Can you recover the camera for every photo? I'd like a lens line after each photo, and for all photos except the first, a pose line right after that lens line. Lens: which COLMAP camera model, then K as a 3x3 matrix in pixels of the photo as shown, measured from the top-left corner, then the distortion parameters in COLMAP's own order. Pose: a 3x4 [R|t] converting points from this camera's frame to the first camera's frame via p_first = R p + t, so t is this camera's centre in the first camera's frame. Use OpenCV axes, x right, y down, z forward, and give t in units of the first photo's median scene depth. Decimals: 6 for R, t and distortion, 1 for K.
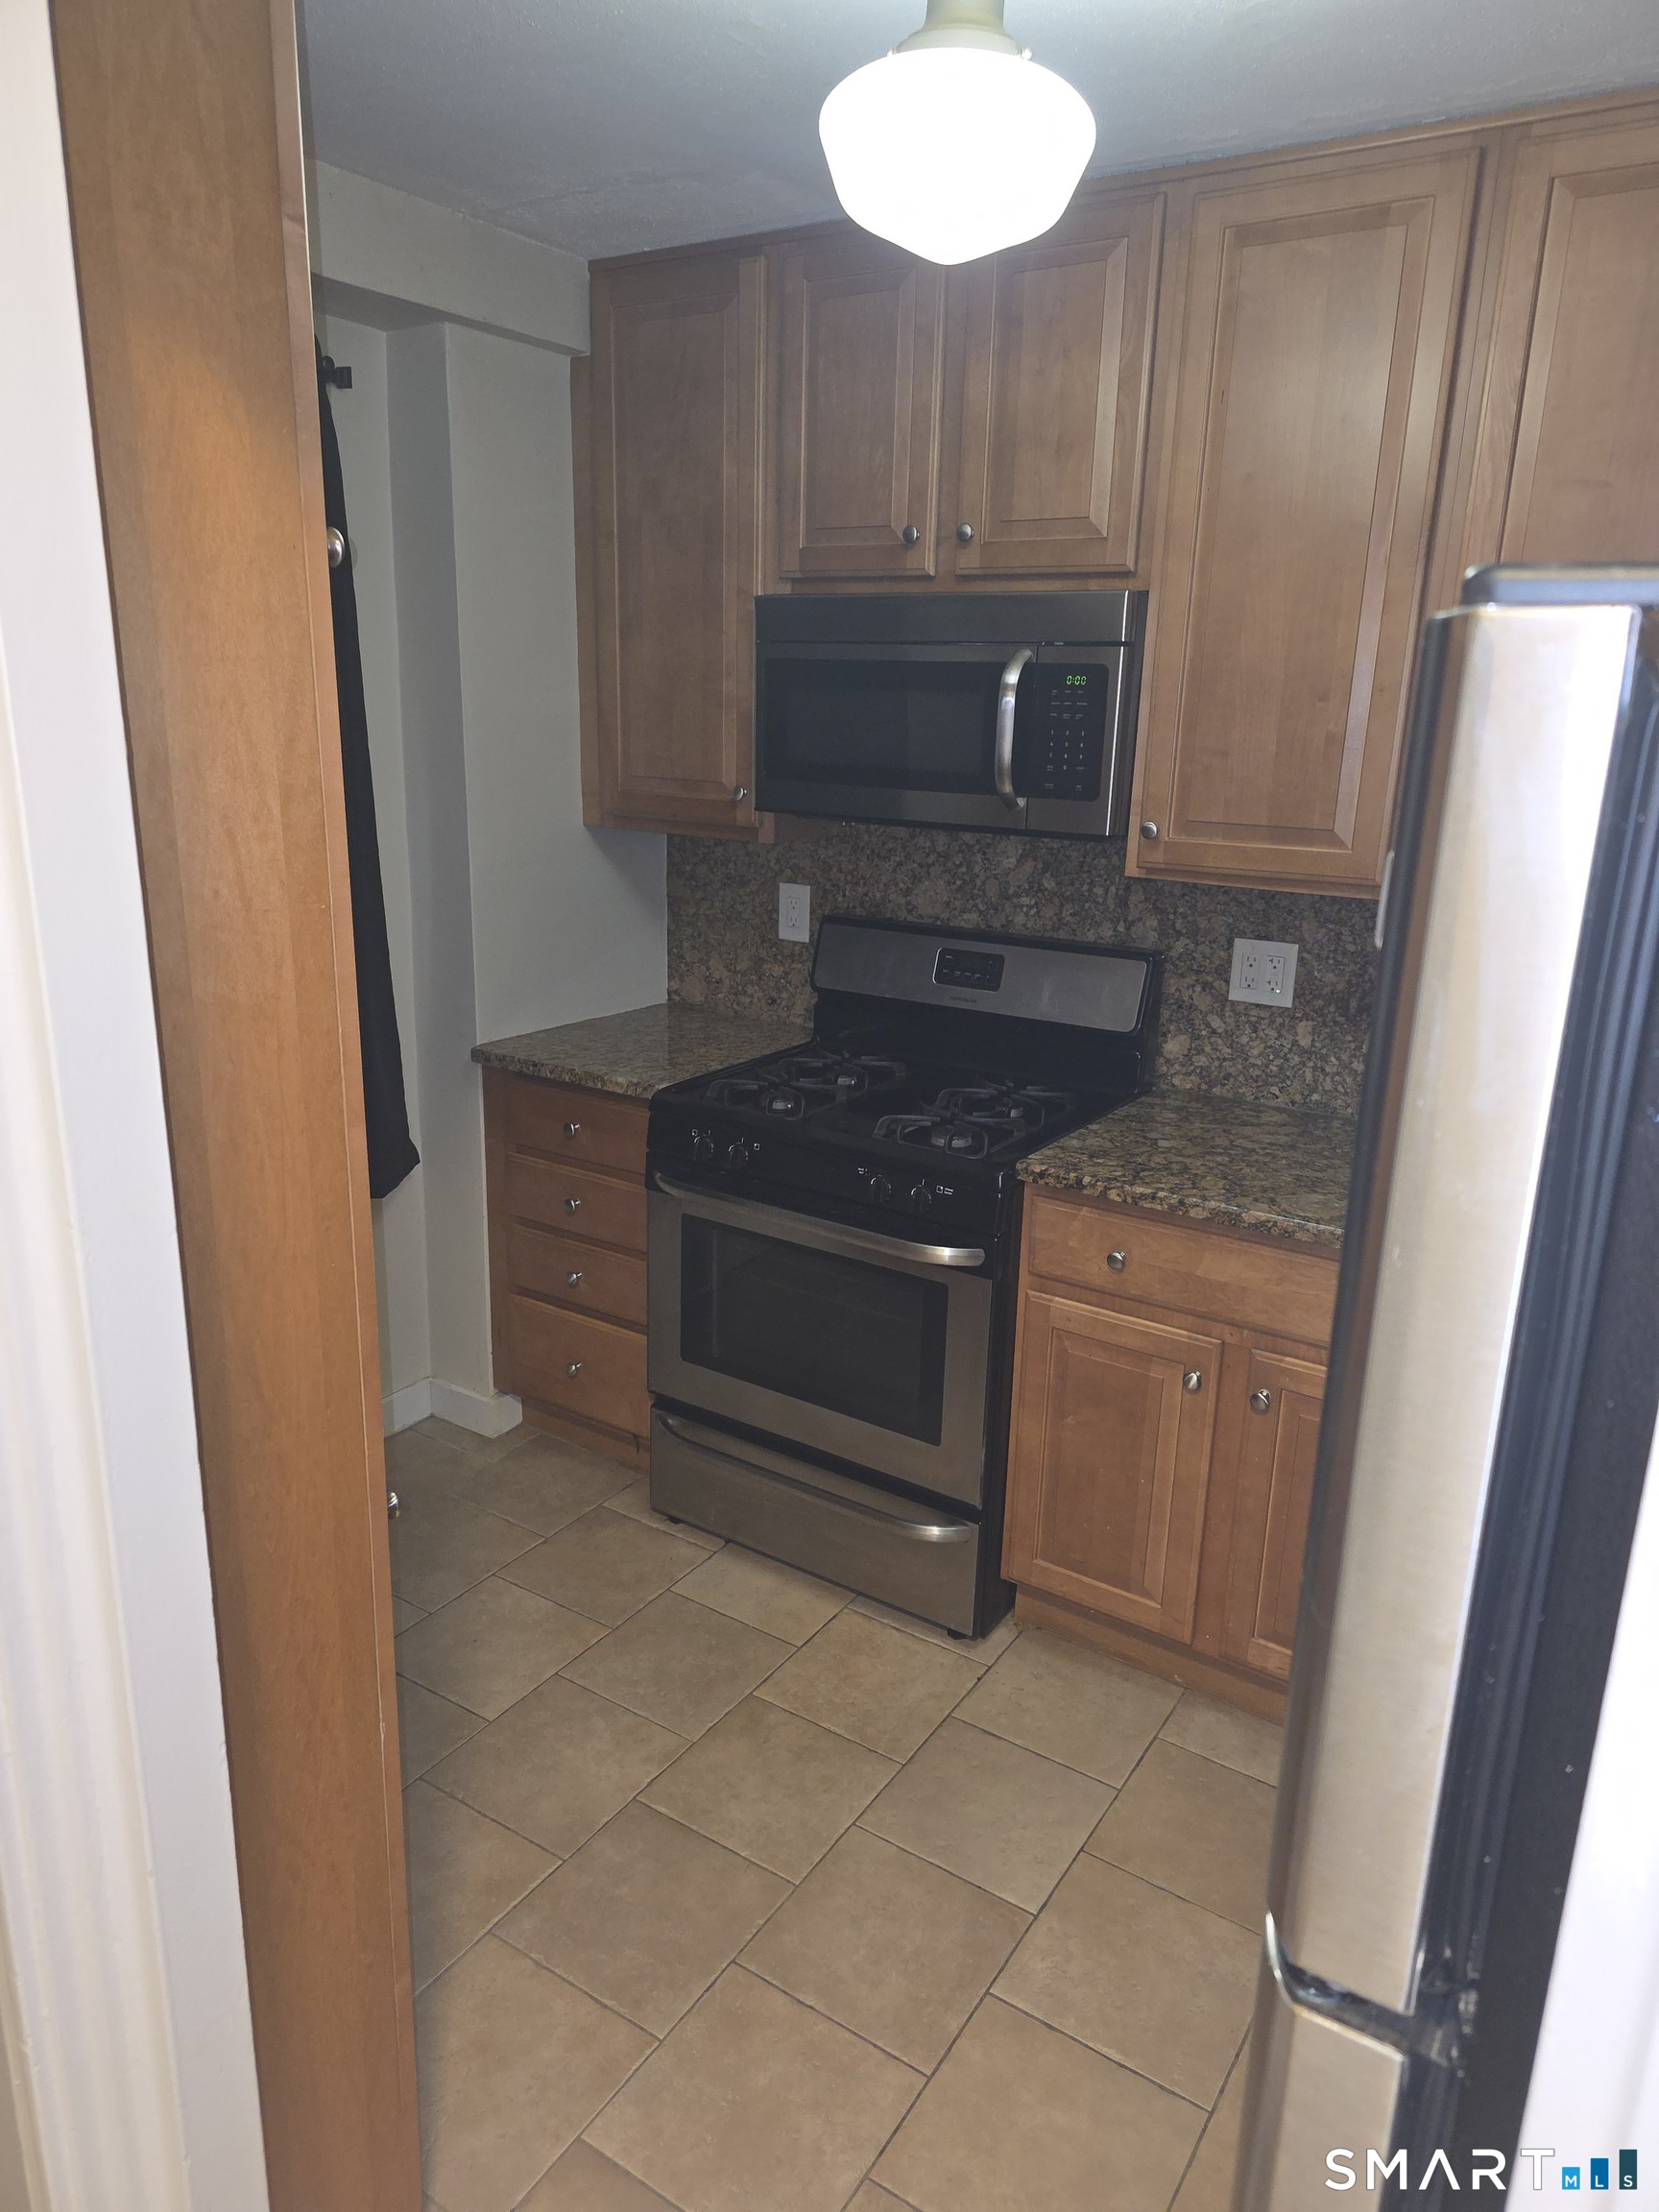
lens RADIAL K [[1489.8, 0, 828.9], [0, 1489.8, 1108.5], [0, 0, 1]] dist [0.043025, -0.036664]
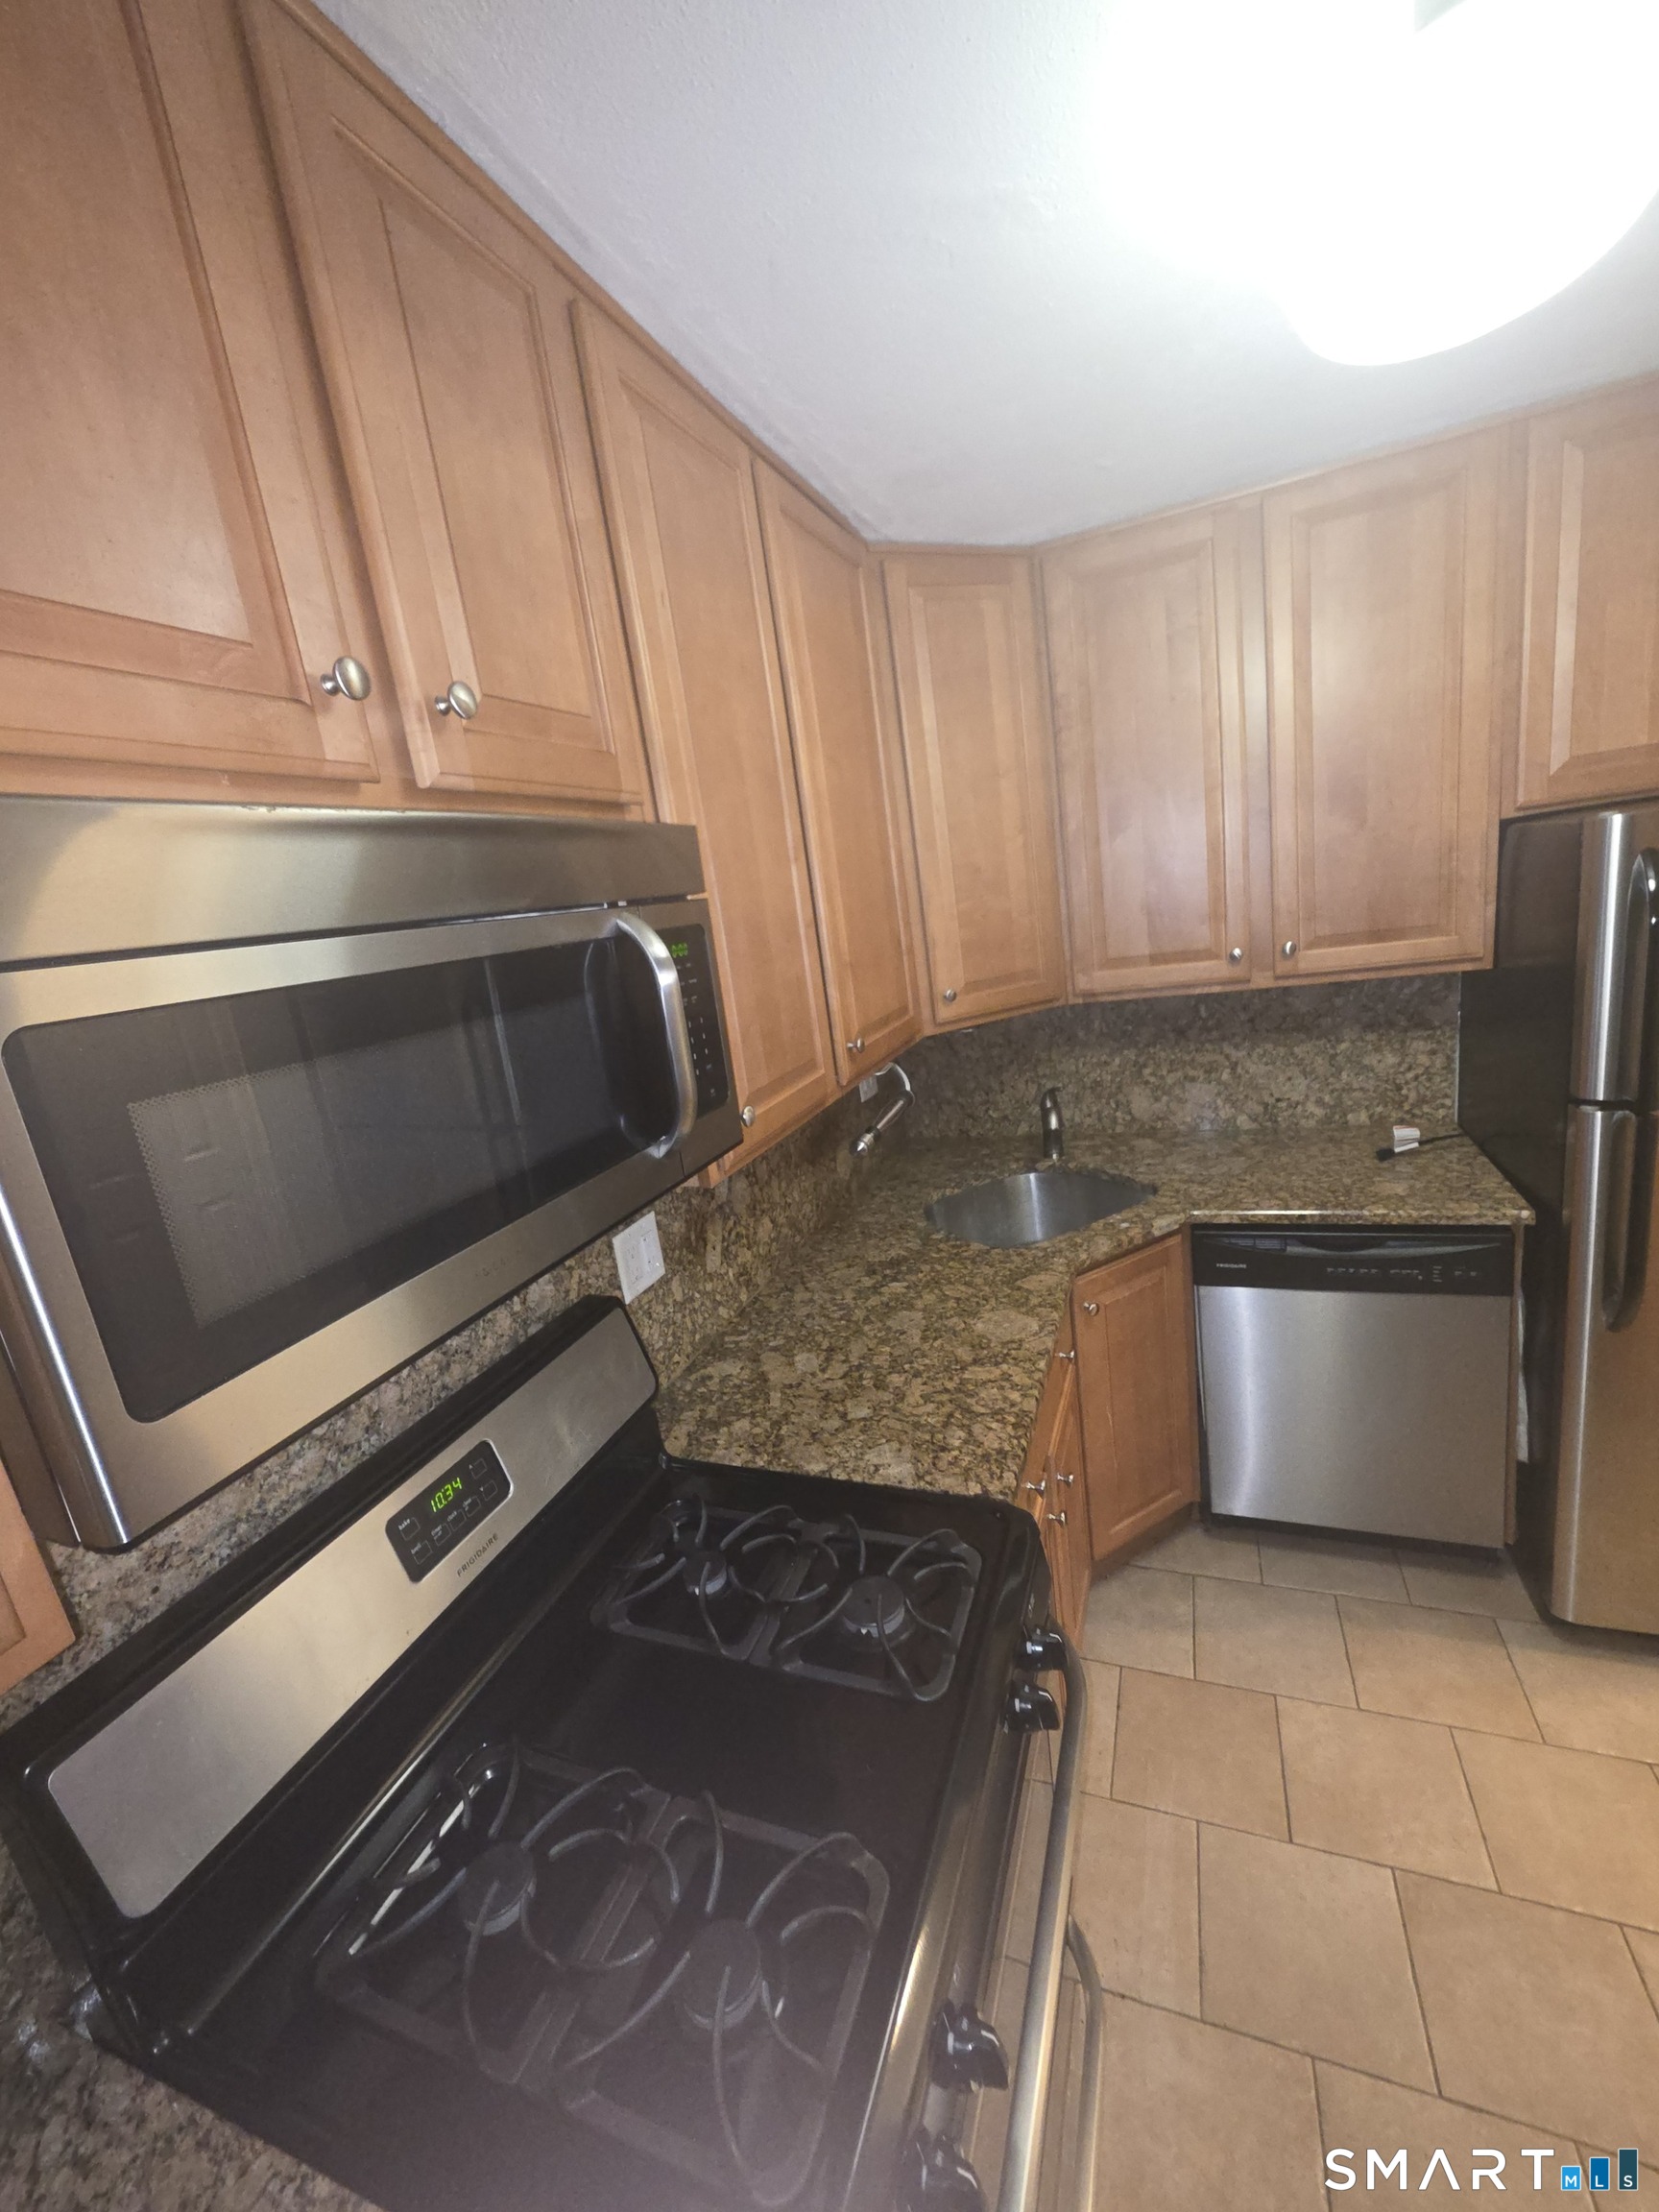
lens RADIAL K [[879.2, 0, 832.4], [0, 879.2, 1106.8], [0, 0, 1]] dist [0.001255, 0.000269]
pose [[-0.219118, -0.223166, 0.949834, -0.229322], [0.378145, 0.877983, 0.293518, -0.288794], [-0.899441, 0.423490, -0.107992, 0.926615]]
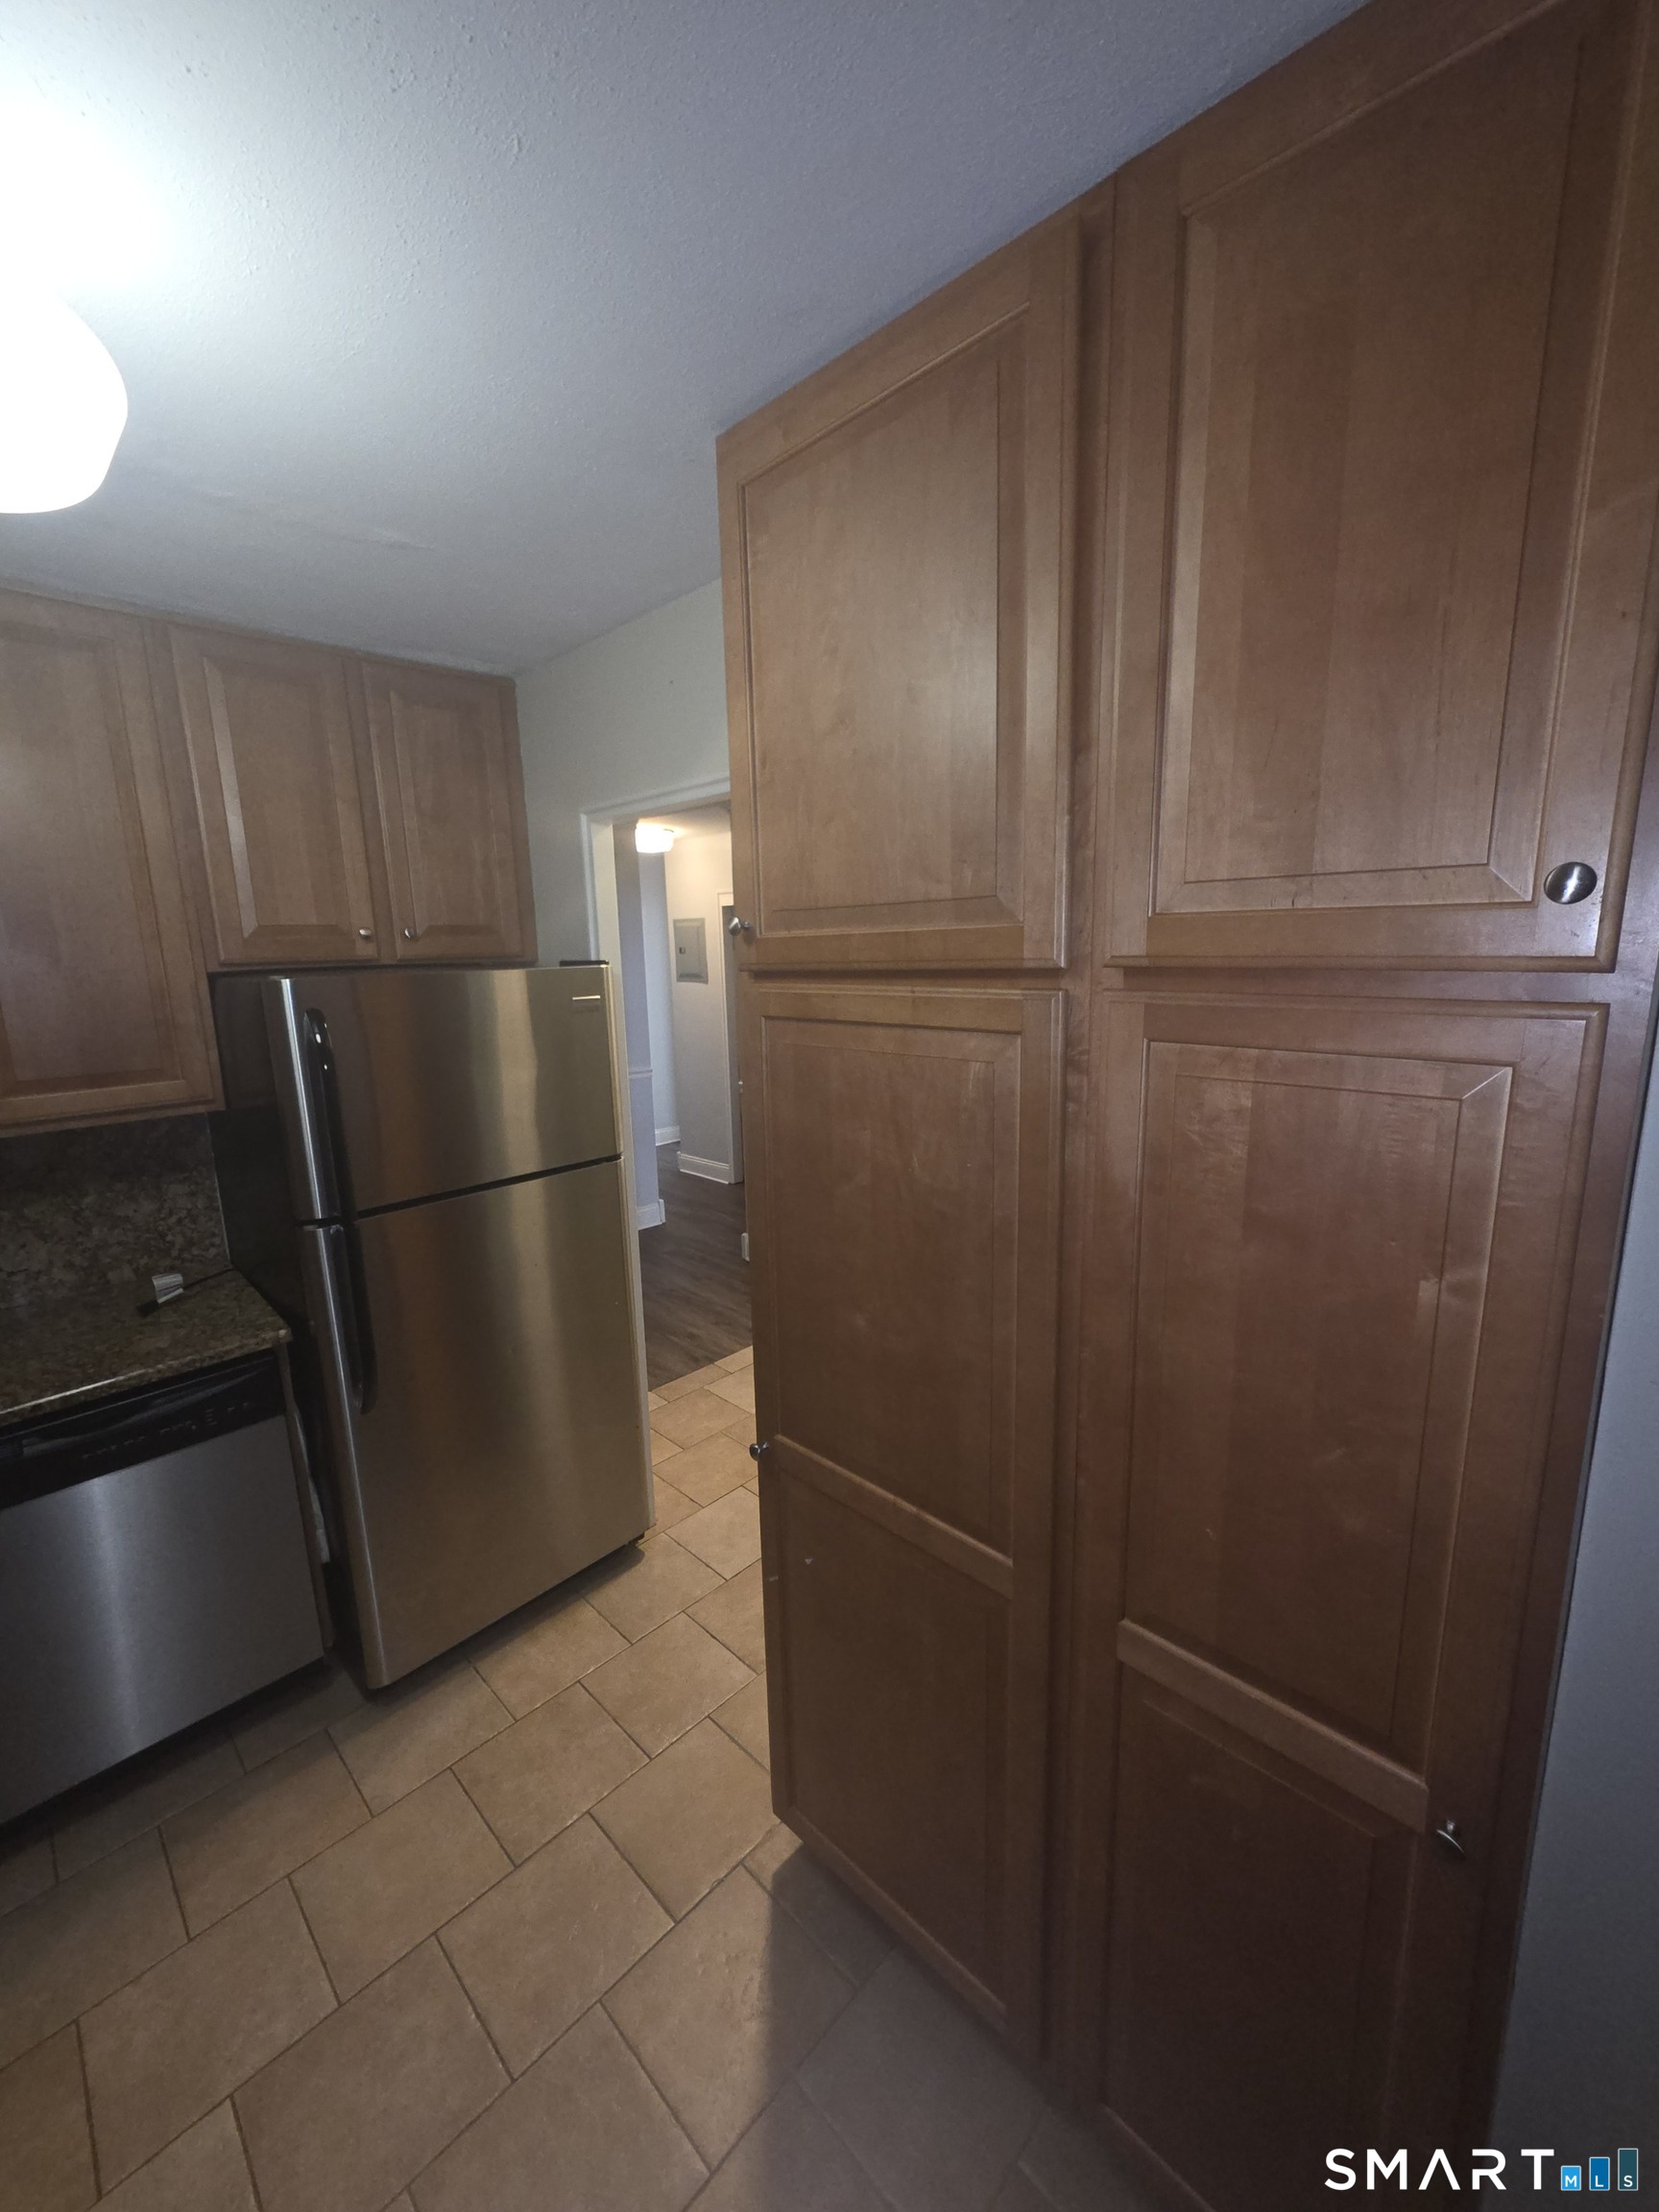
lens RADIAL K [[879.2, 0, 834.1], [0, 879.2, 1108.9], [0, 0, 1]] dist [0.001255, 0.000269]
pose [[-0.981511, -0.040513, 0.187067, -0.264587], [0.045568, 0.899784, 0.433951, -0.283859], [-0.185901, 0.434452, -0.881302, 0.906217]]
